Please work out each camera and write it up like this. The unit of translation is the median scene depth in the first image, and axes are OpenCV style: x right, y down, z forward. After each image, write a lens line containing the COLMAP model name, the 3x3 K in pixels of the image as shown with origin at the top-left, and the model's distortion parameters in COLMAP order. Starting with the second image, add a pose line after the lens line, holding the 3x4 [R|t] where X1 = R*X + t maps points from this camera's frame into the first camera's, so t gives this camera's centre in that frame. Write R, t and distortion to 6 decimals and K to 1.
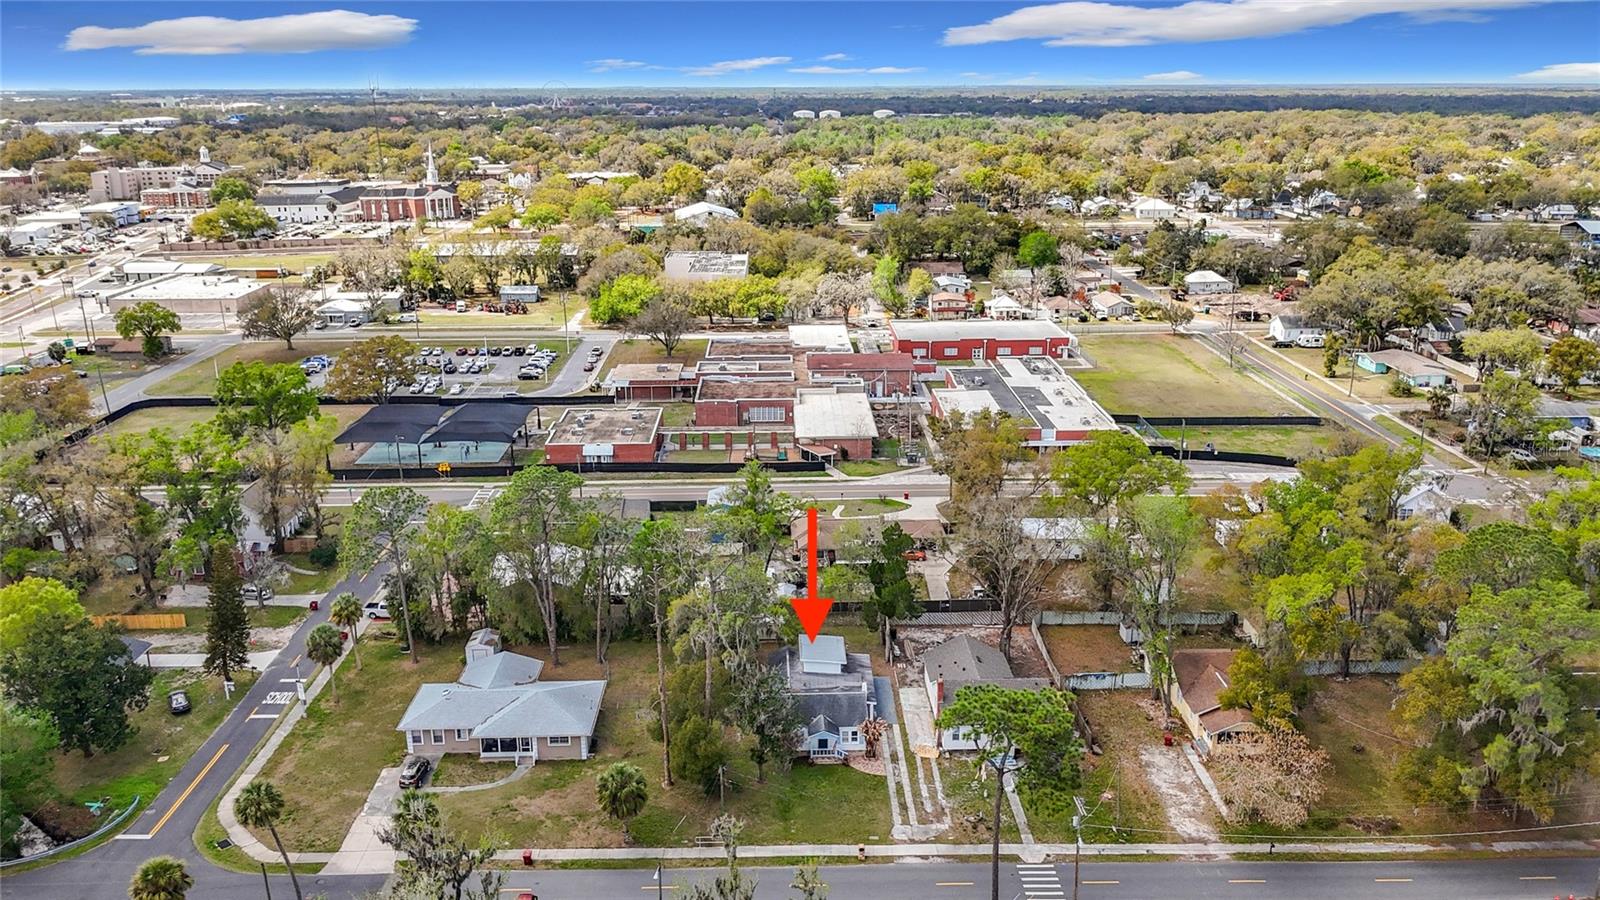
lens RADIAL K [[1247.0, 0, 802.9], [0, 1247.0, 452.6], [0, 0, 1]] dist [0.018552, -0.028380]
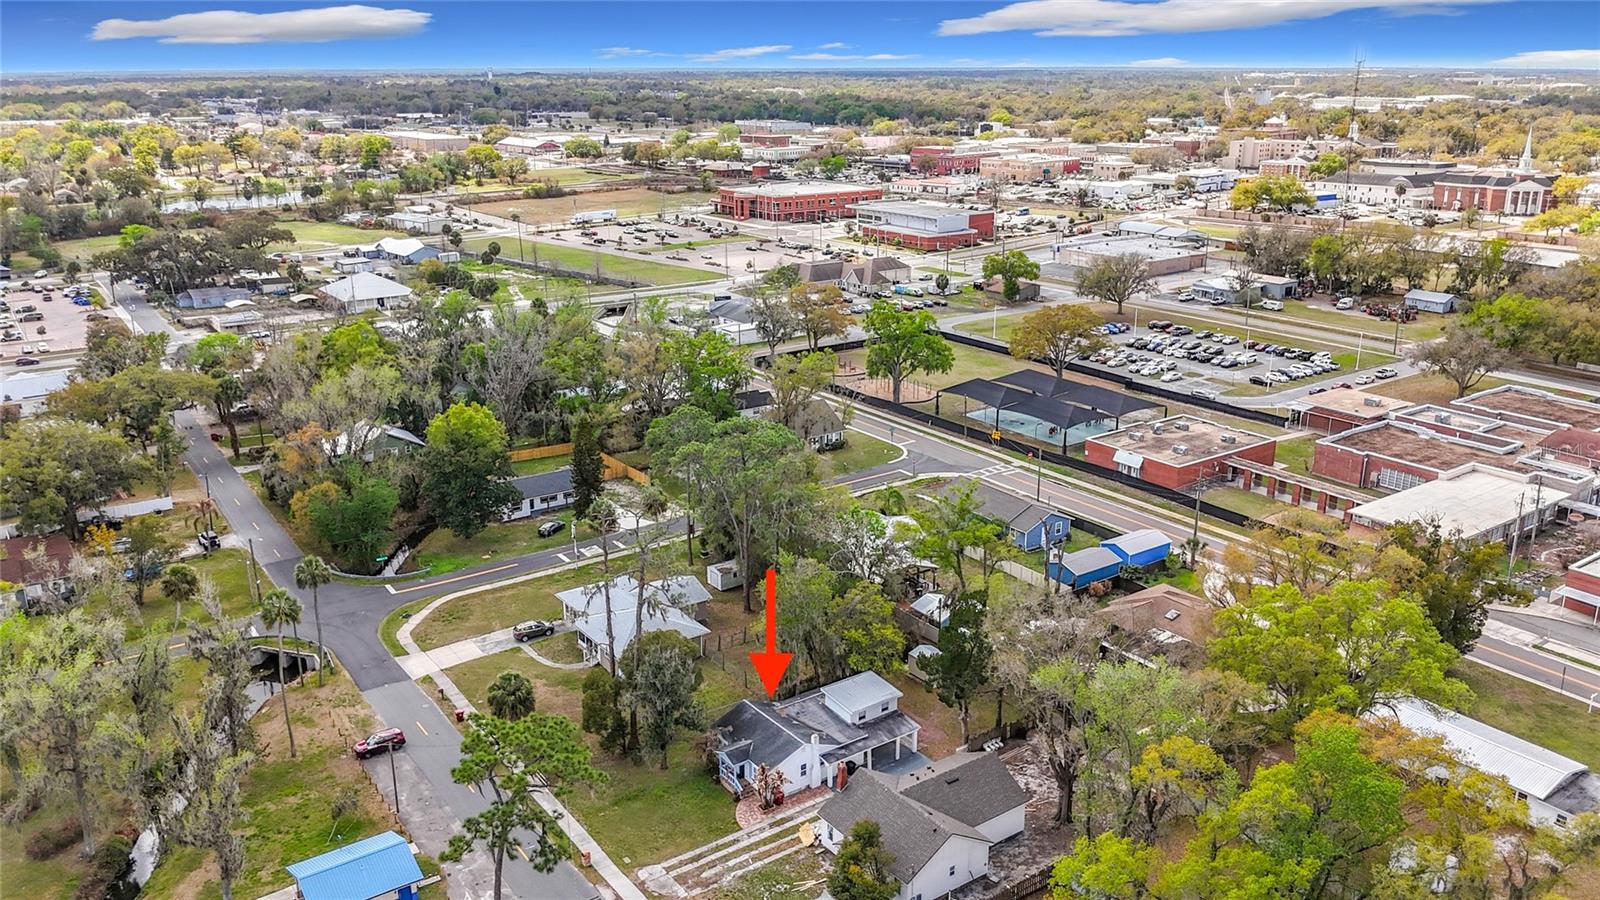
lens RADIAL K [[1247.0, 0, 803.5], [0, 1247.0, 404.3], [0, 0, 1]] dist [0.018552, -0.028380]
pose [[0.558108, 0.220999, -0.799797, 0.398842], [-0.236133, 0.966327, 0.102238, -0.073489], [0.795460, 0.131798, 0.591500, 0.252568]]
